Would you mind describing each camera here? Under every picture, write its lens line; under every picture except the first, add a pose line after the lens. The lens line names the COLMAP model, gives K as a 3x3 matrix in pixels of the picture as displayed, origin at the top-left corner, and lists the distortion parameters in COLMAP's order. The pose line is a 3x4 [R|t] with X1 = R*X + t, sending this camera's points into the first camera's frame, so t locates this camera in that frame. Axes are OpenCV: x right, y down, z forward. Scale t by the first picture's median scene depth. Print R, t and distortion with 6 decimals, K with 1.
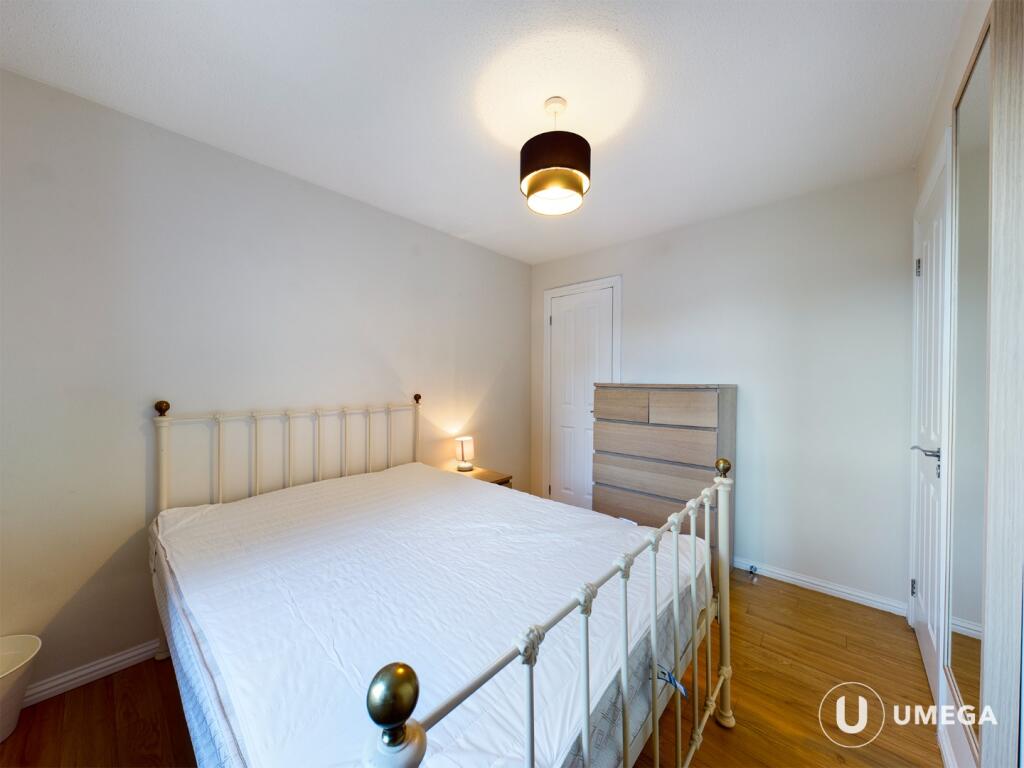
lens RADIAL K [[367.6, 0, 512.0], [0, 367.6, 384.0], [0, 0, 1]] dist [0.001312, 0.000071]
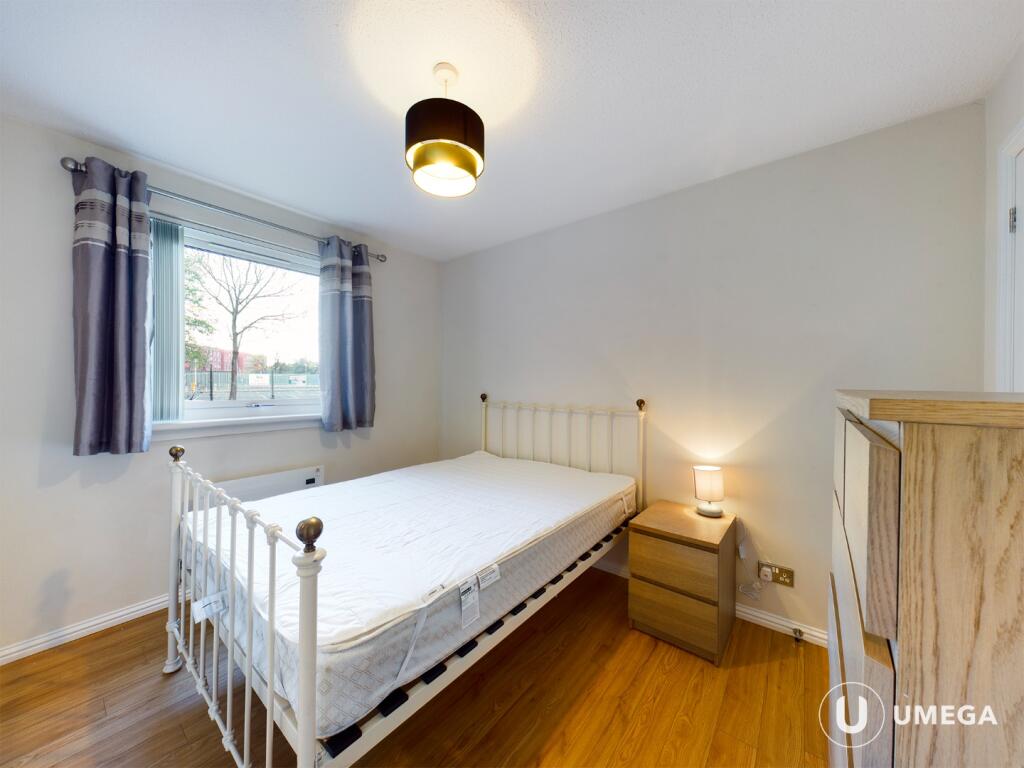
lens RADIAL K [[367.6, 0, 512.0], [0, 367.6, 384.0], [0, 0, 1]] dist [0.001312, 0.000071]
pose [[0.056004, 0.003081, -0.998426, 0.602668], [-0.009749, 0.999949, 0.002539, -0.007336], [0.998383, 0.009591, 0.056032, 0.656173]]
